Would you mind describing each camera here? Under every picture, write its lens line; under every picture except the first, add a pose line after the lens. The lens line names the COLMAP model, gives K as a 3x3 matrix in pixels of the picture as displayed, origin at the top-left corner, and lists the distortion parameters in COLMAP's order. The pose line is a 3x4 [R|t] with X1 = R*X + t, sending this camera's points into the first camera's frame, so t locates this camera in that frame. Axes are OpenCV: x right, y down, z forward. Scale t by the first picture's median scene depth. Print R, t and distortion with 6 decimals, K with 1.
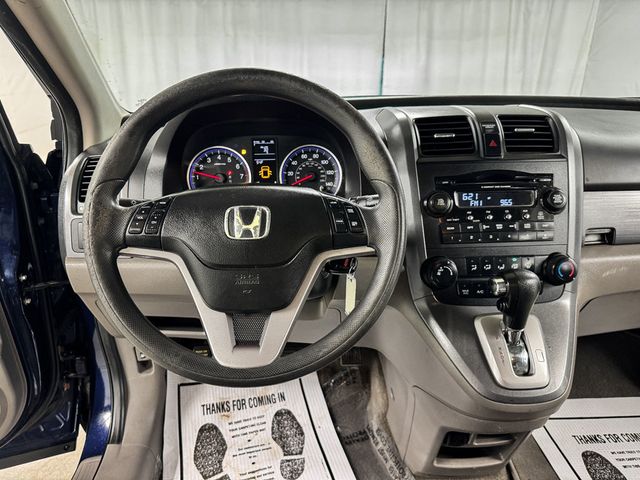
lens RADIAL K [[449.7, 0, 320.0], [0, 449.7, 240.0], [0, 0, 1]] dist [0.054343, -0.057671]
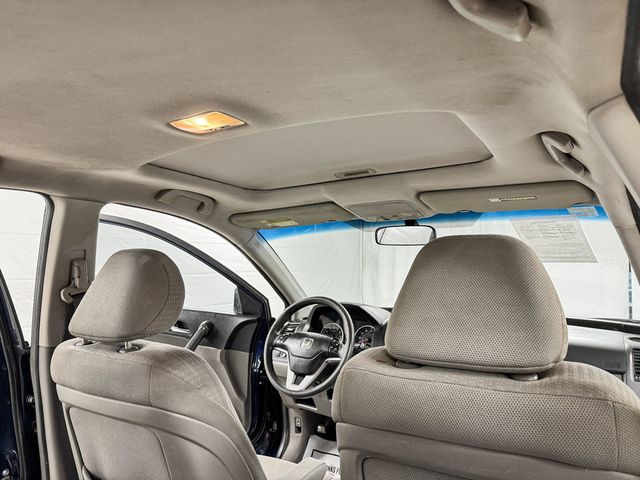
lens RADIAL K [[449.7, 0, 320.0], [0, 449.7, 240.0], [0, 0, 1]] dist [0.054343, -0.057671]
pose [[0.840405, 0.000149, -0.541959, 0.774015], [-0.207424, 0.923949, -0.321394, 0.129307], [0.500694, 0.382516, 0.776522, -0.818427]]
